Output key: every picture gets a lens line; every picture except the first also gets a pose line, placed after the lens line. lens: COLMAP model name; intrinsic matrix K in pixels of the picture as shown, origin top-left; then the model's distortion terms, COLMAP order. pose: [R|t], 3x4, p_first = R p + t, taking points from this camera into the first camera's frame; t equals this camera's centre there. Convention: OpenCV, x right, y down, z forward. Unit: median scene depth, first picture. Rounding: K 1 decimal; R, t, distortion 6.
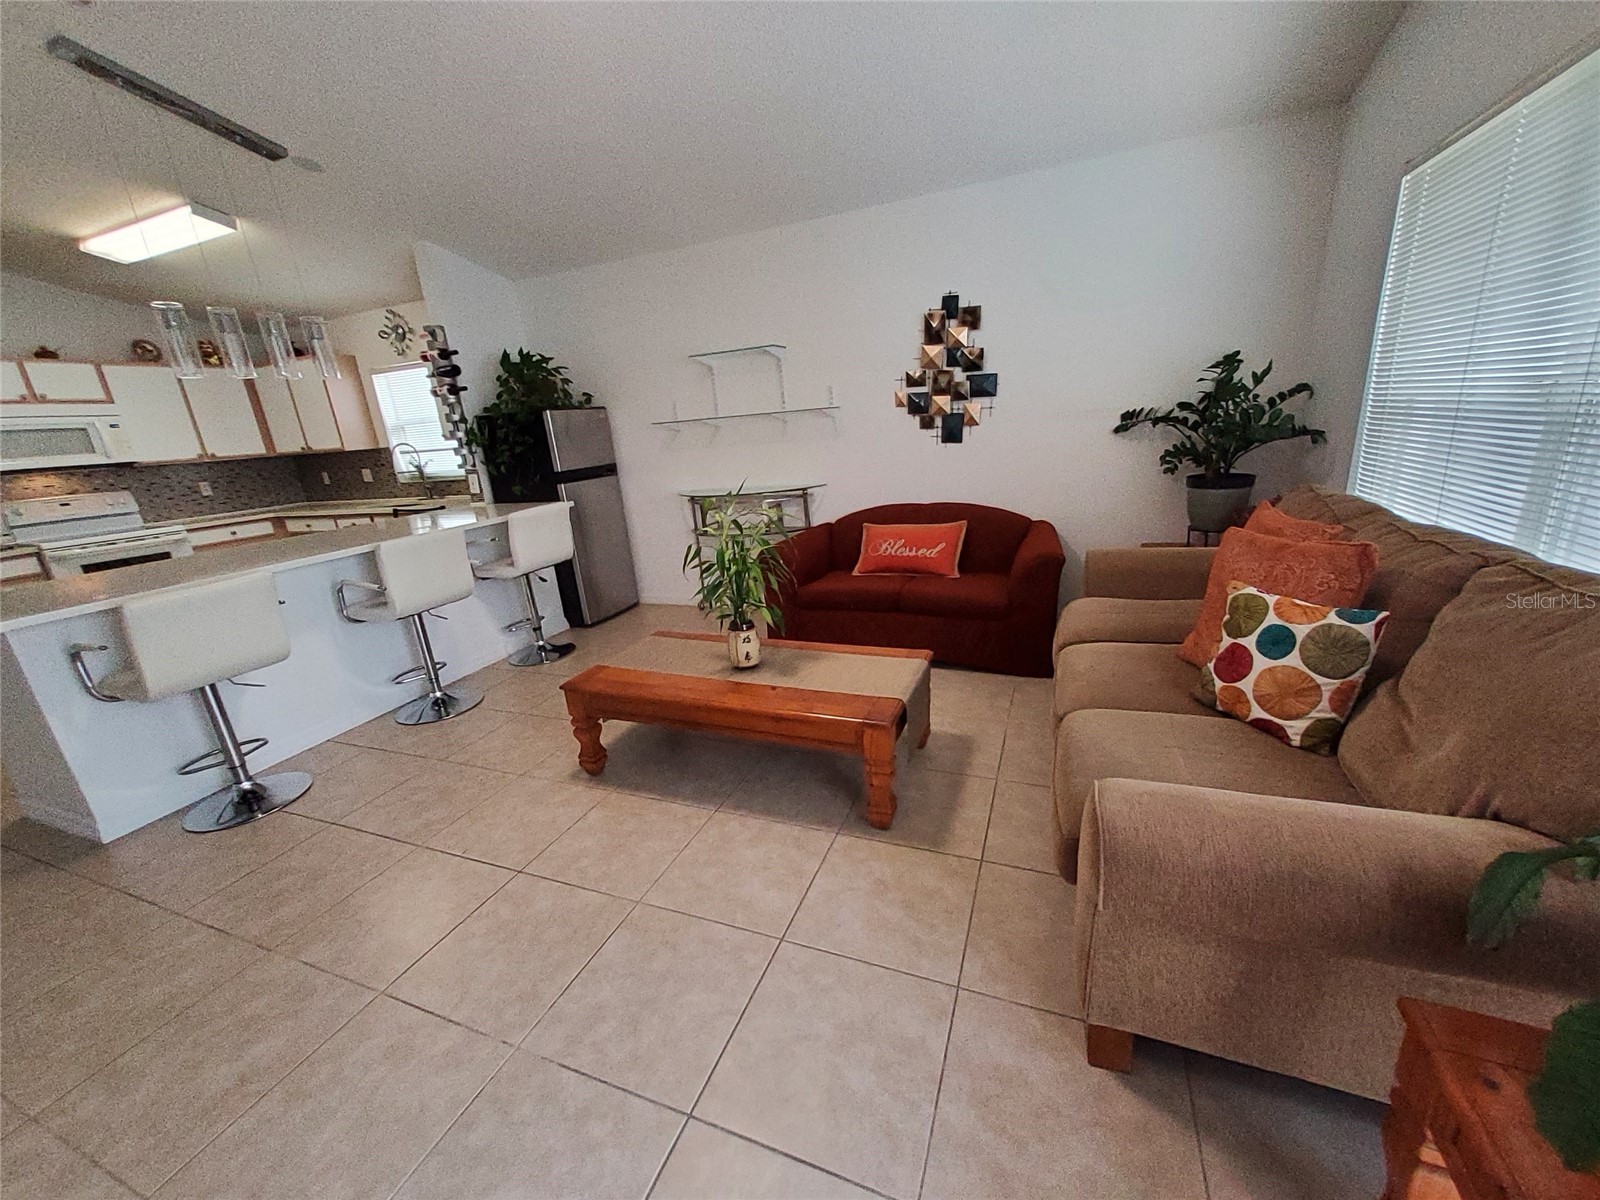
lens RADIAL K [[628.5, 0, 804.3], [0, 628.5, 610.6], [0, 0, 1]] dist [0.015836, -0.004780]
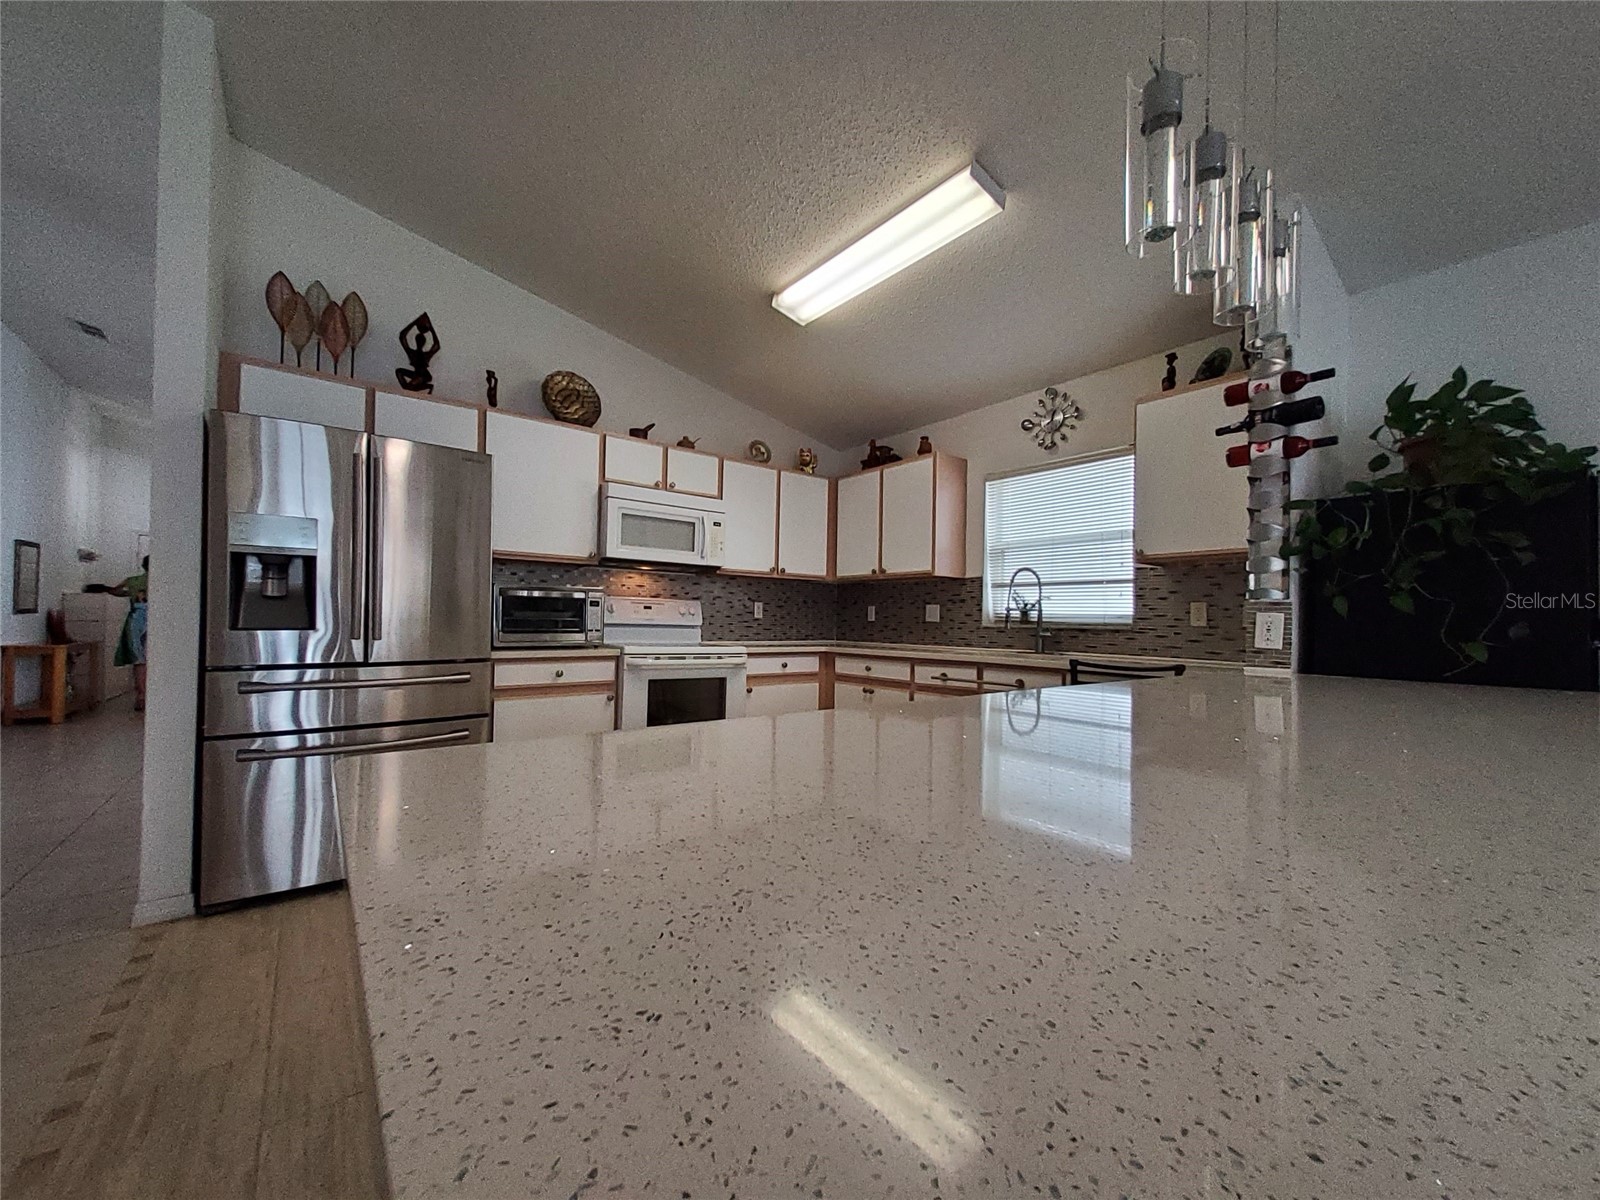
lens RADIAL K [[628.5, 0, 804.3], [0, 628.5, 610.6], [0, 0, 1]] dist [0.015836, -0.004780]
pose [[0.861994, 0.087740, -0.499267, -0.727245], [-0.229502, 0.945733, -0.230039, -0.021771], [0.451989, 0.312875, 0.835353, 0.510247]]
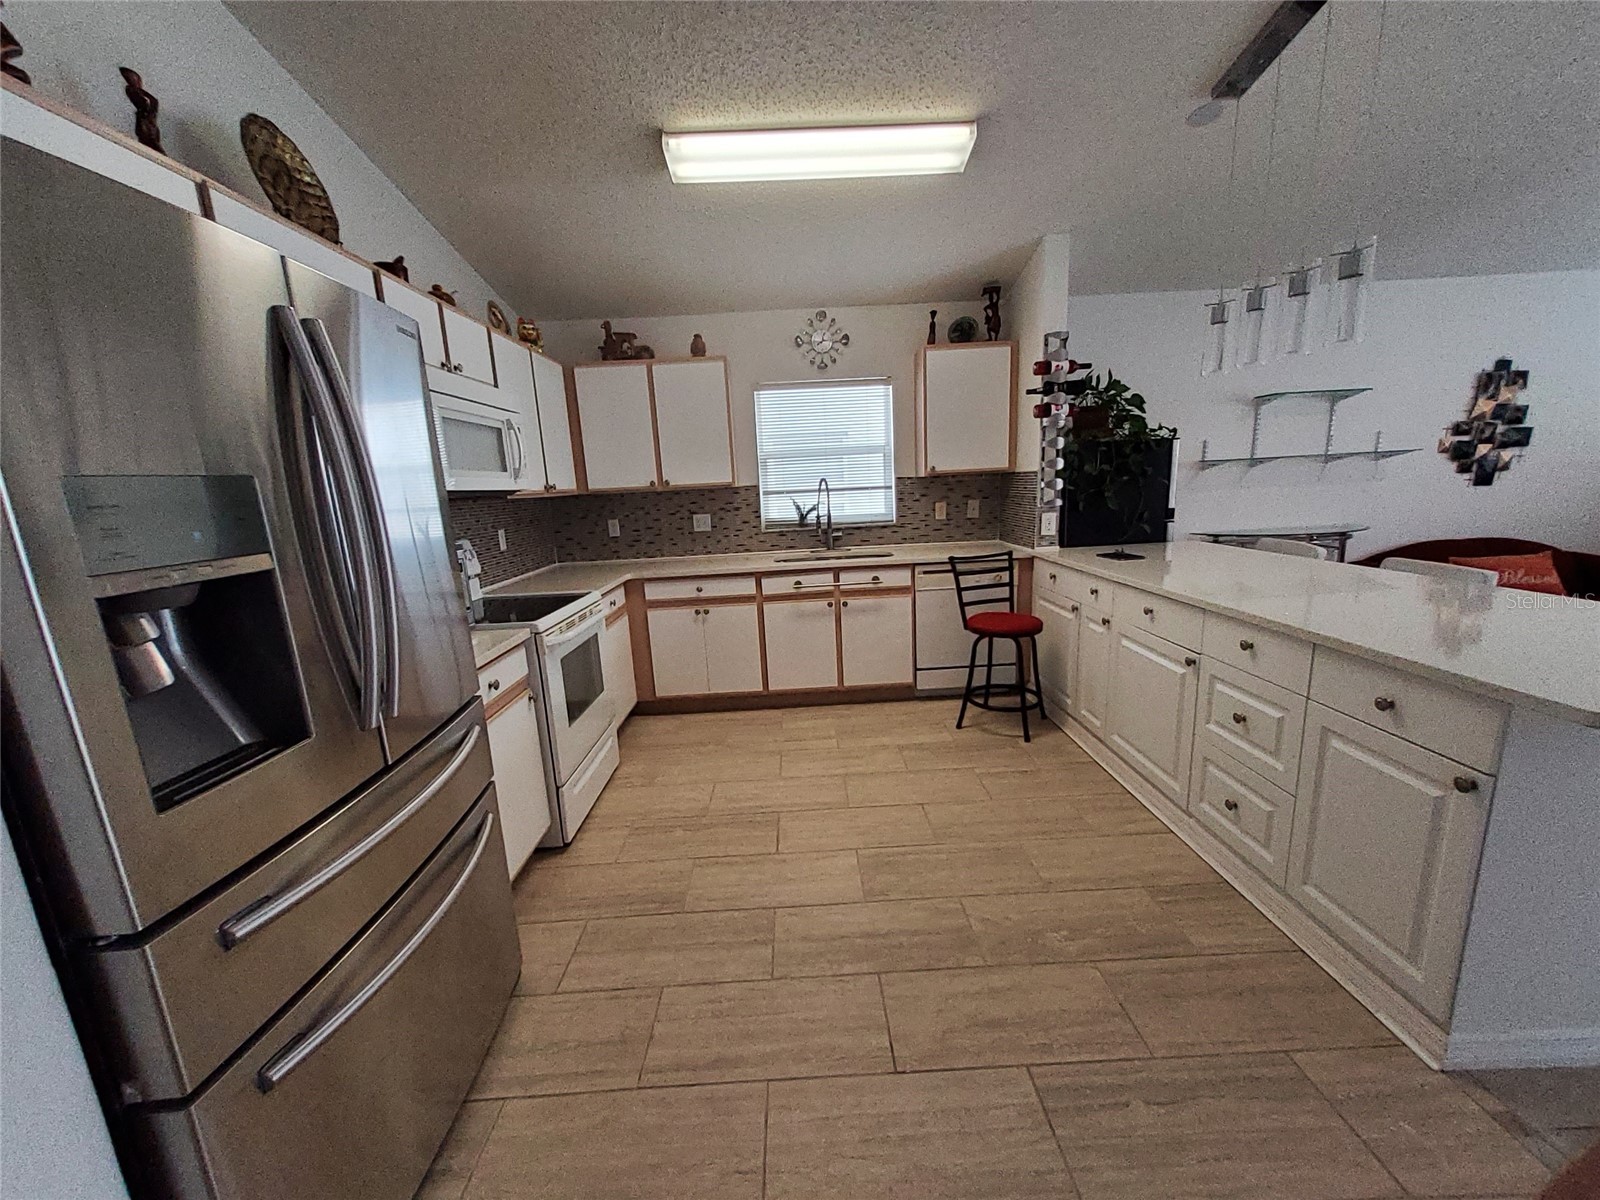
lens RADIAL K [[628.5, 0, 804.3], [0, 628.5, 610.6], [0, 0, 1]] dist [0.015836, -0.004780]
pose [[0.919619, -0.044859, 0.390242, -1.396483], [0.091313, 0.990656, -0.101304, -0.044913], [-0.382051, 0.128795, 0.915122, 0.480293]]
